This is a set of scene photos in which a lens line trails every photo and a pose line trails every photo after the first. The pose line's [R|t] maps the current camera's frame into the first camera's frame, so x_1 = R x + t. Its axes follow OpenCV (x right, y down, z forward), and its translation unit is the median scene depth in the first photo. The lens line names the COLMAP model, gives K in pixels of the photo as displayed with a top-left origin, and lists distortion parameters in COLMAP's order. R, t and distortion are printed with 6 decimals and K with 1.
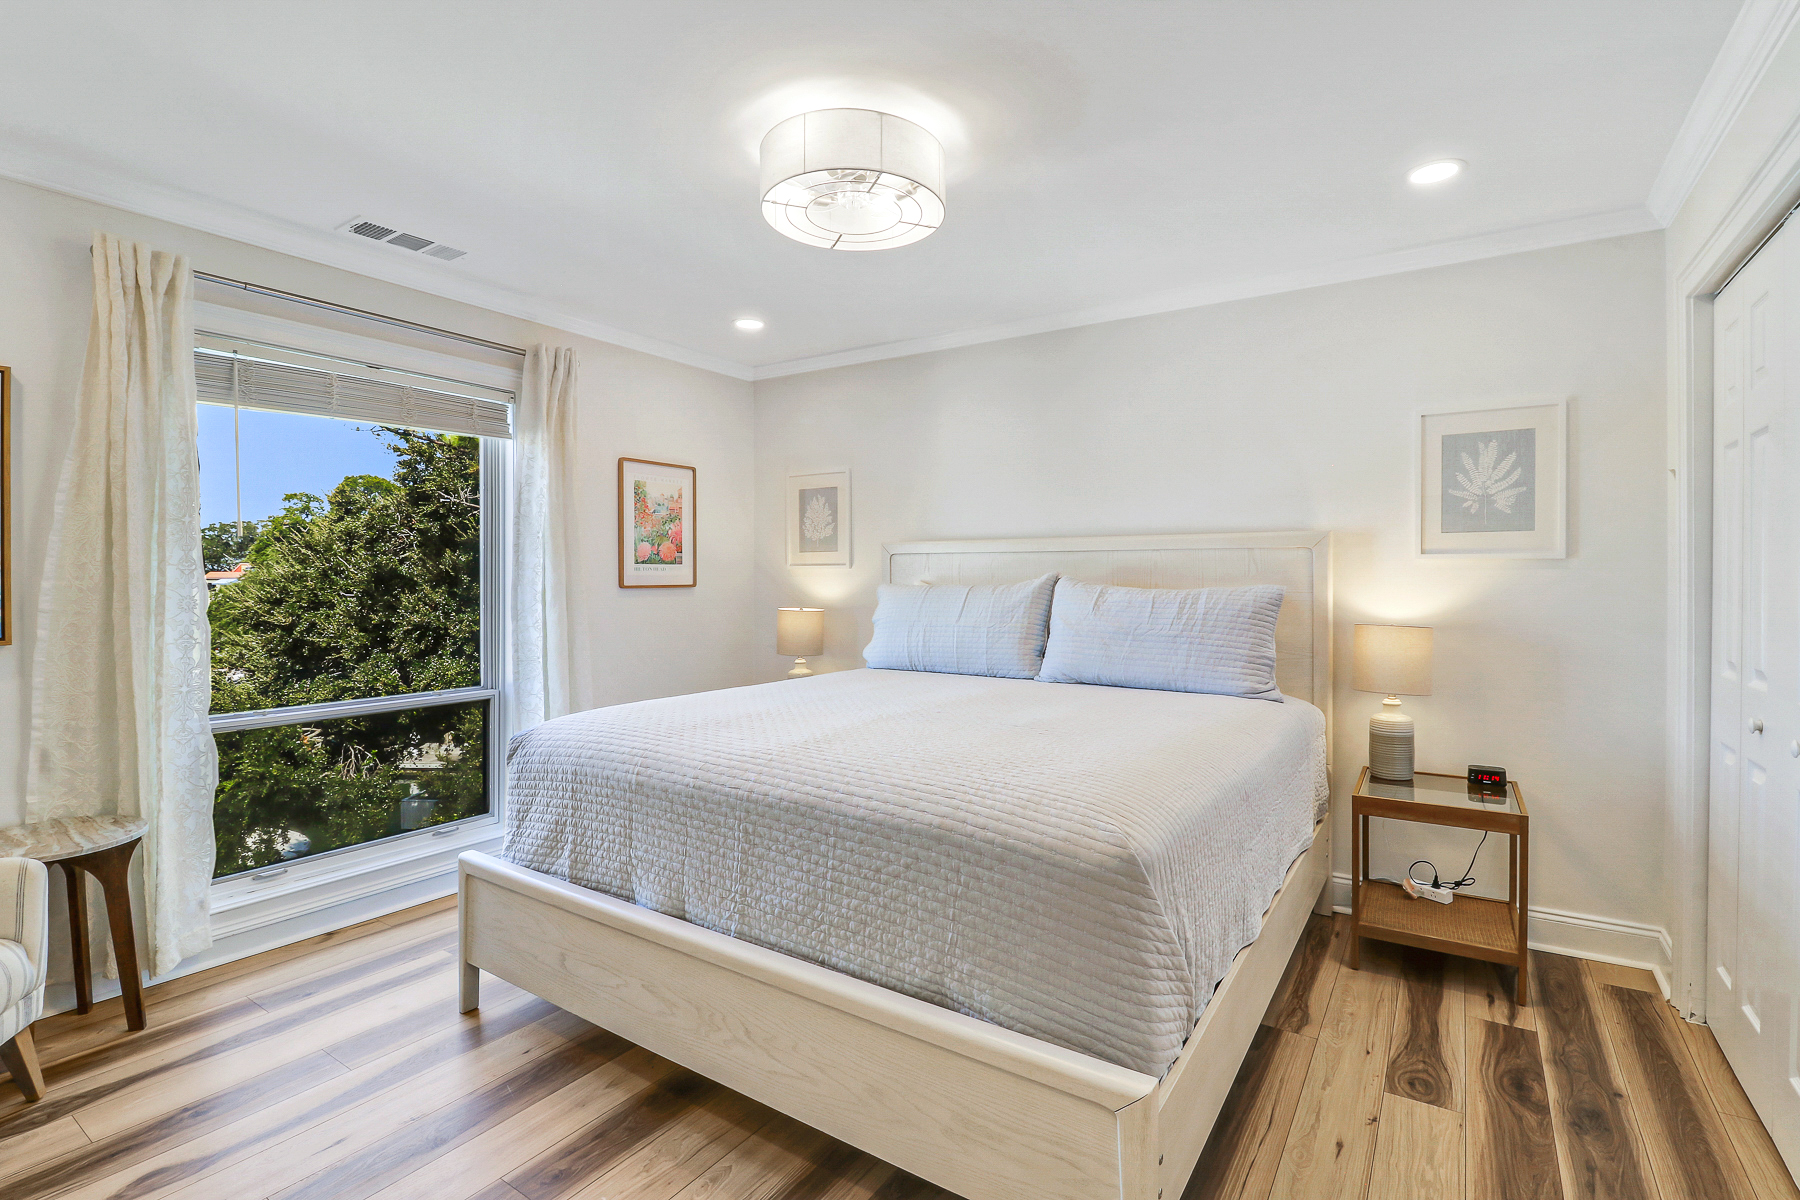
lens RADIAL K [[840.5, 0, 904.3], [0, 840.5, 583.7], [0, 0, 1]] dist [0.002469, -0.012667]
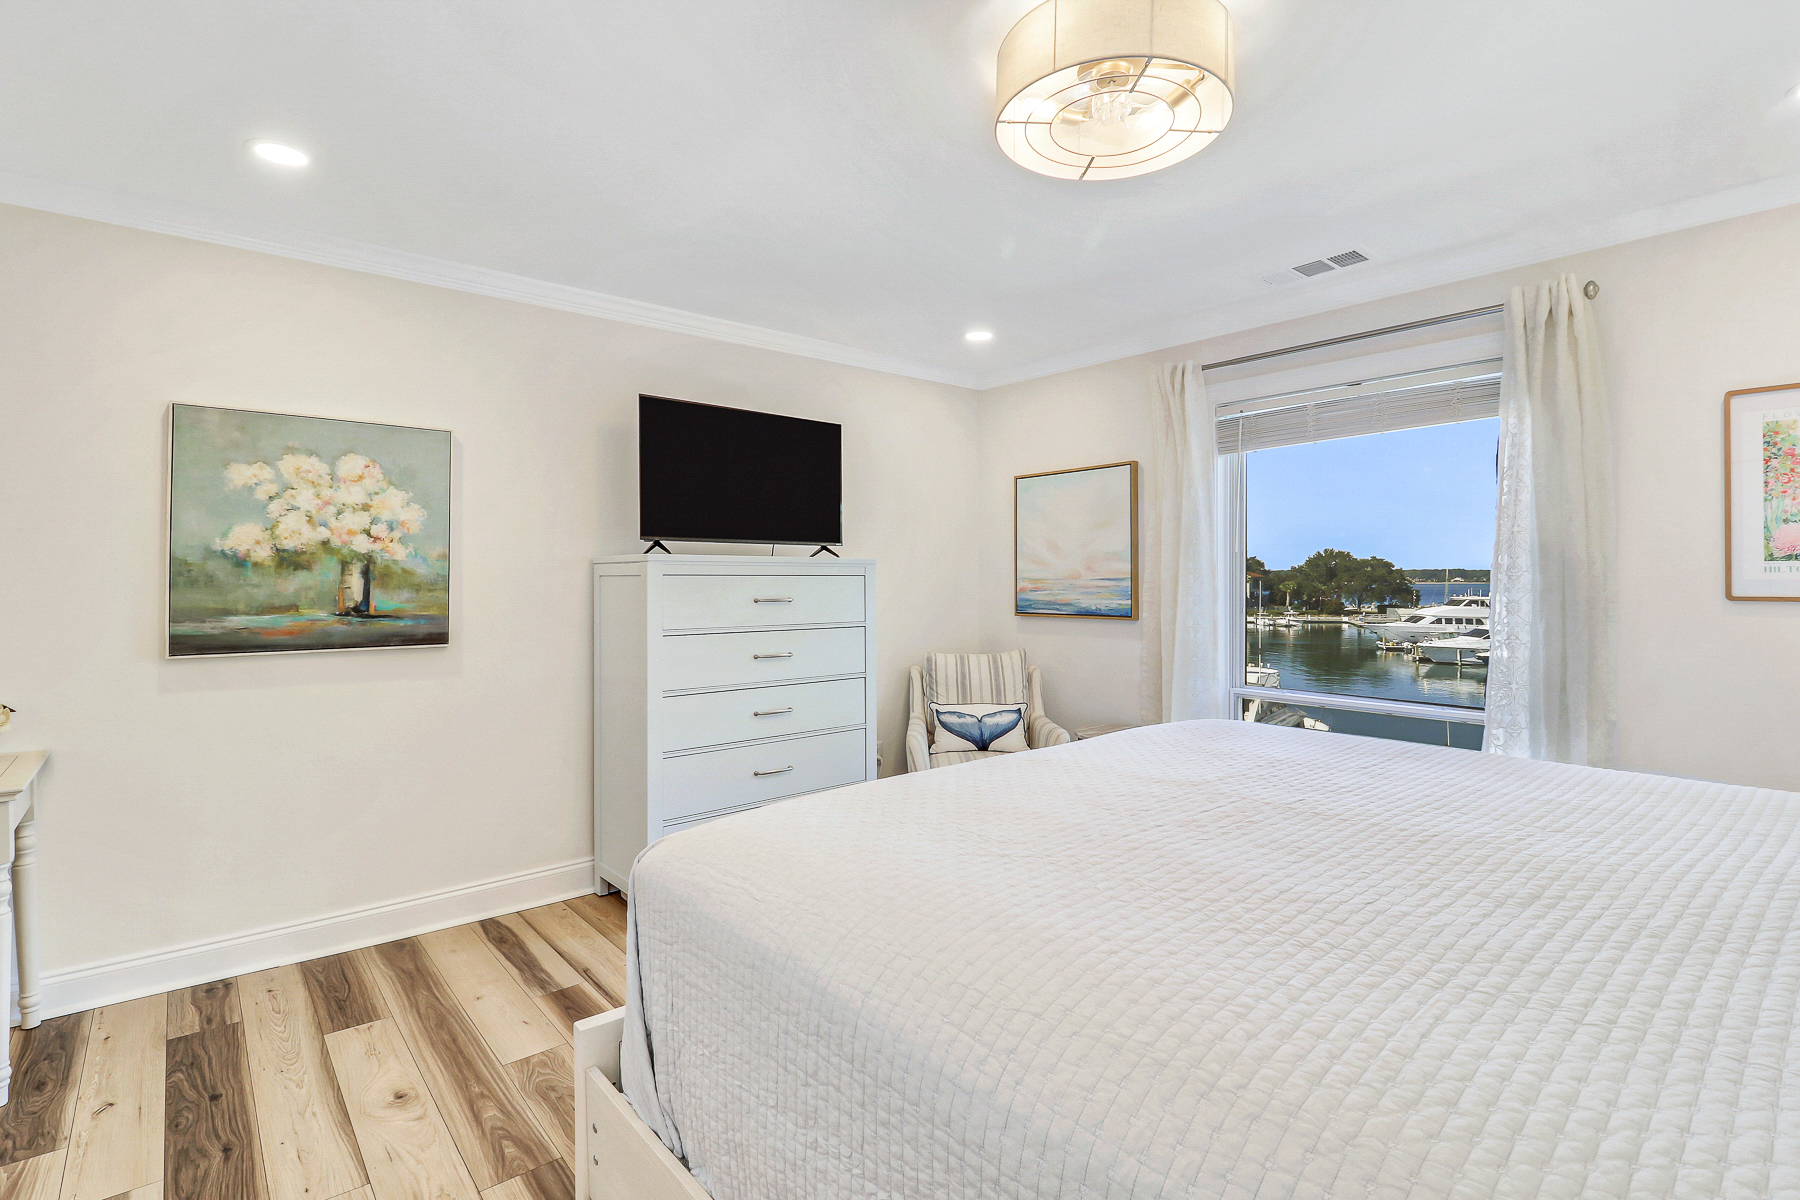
lens RADIAL K [[840.5, 0, 902.4], [0, 840.5, 584.4], [0, 0, 1]] dist [0.002469, -0.012667]
pose [[-0.283775, 0.005567, -0.958875, 0.483485], [-0.007772, 0.999937, 0.008106, -0.008082], [0.958859, 0.009753, -0.283714, 0.665006]]
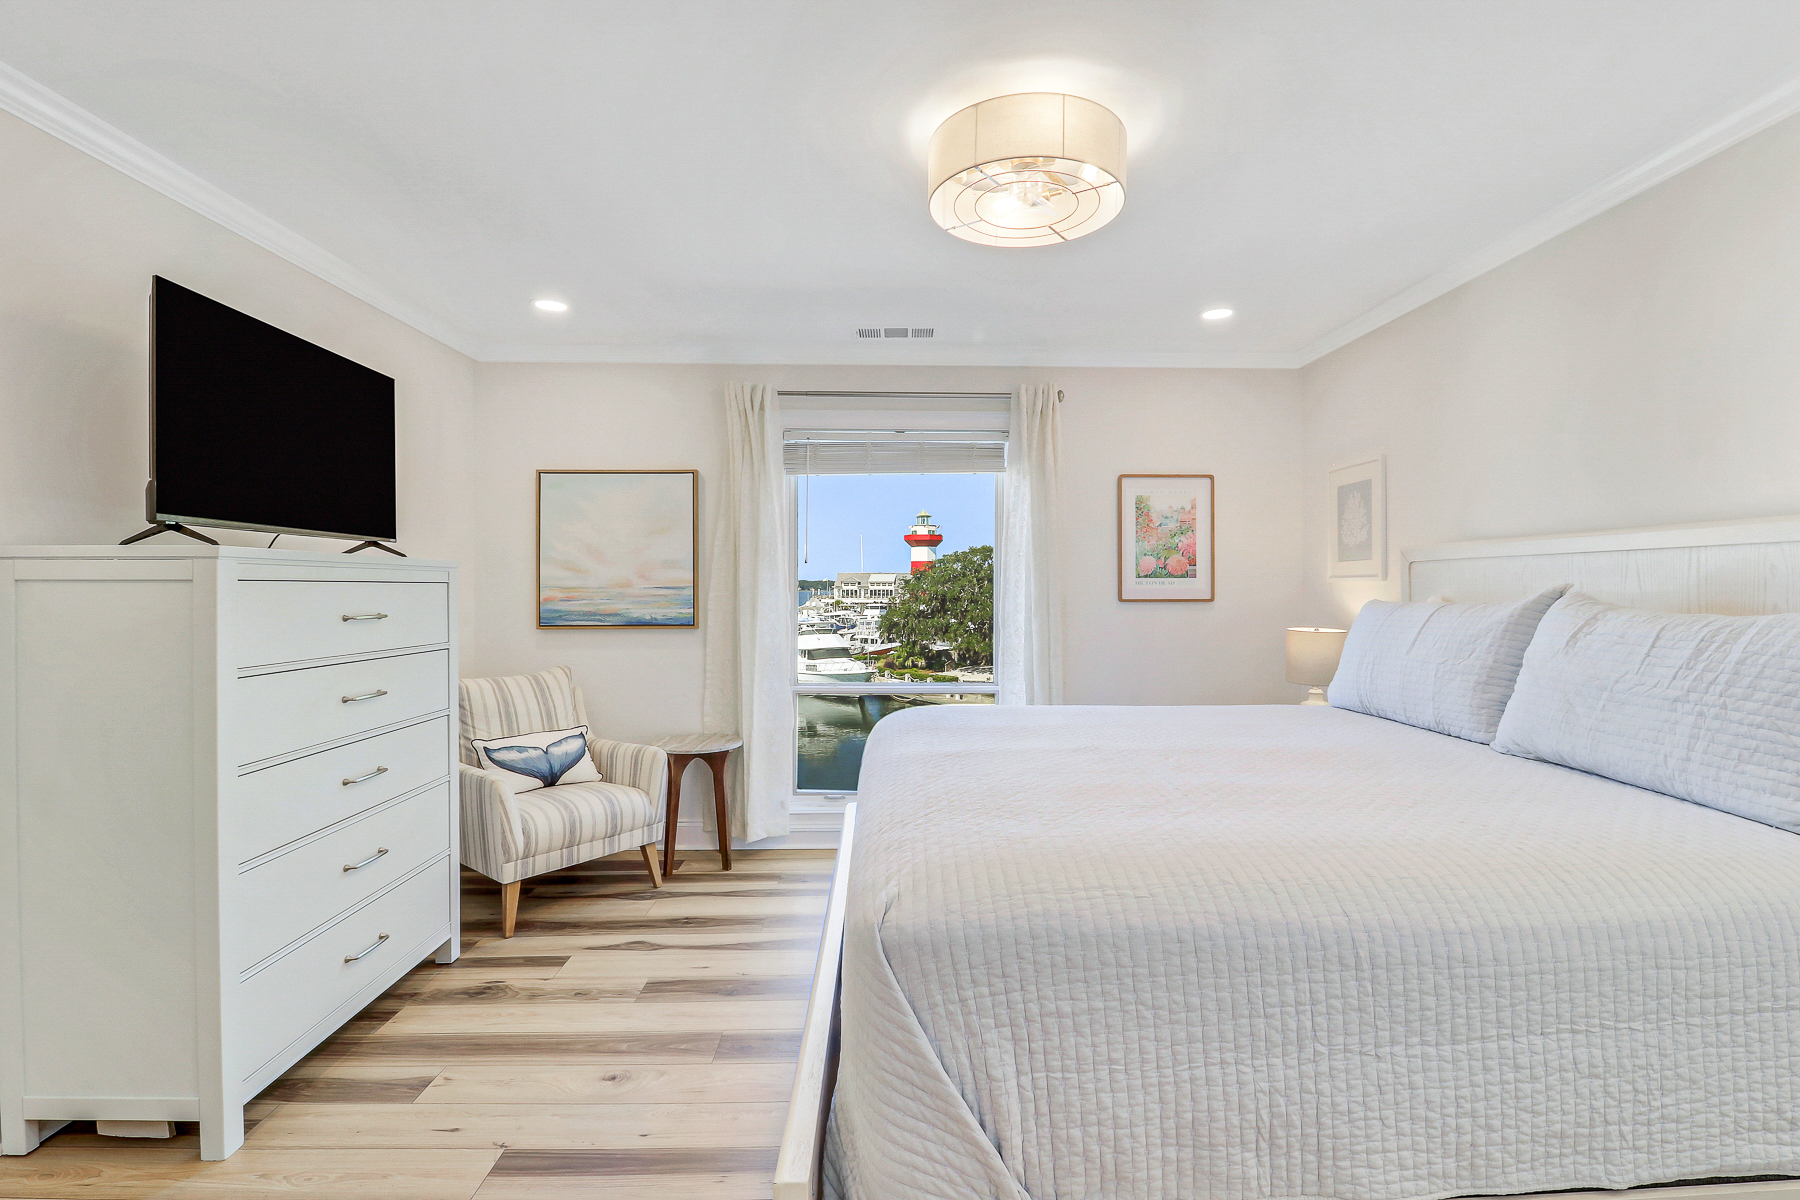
lens RADIAL K [[840.5, 0, 908.4], [0, 840.5, 593.2], [0, 0, 1]] dist [0.002469, -0.012667]
pose [[0.573279, 0.004235, -0.819349, 0.403786], [-0.008230, 0.999966, -0.000590, -0.002807], [0.819319, 0.007081, 0.573294, 0.224520]]
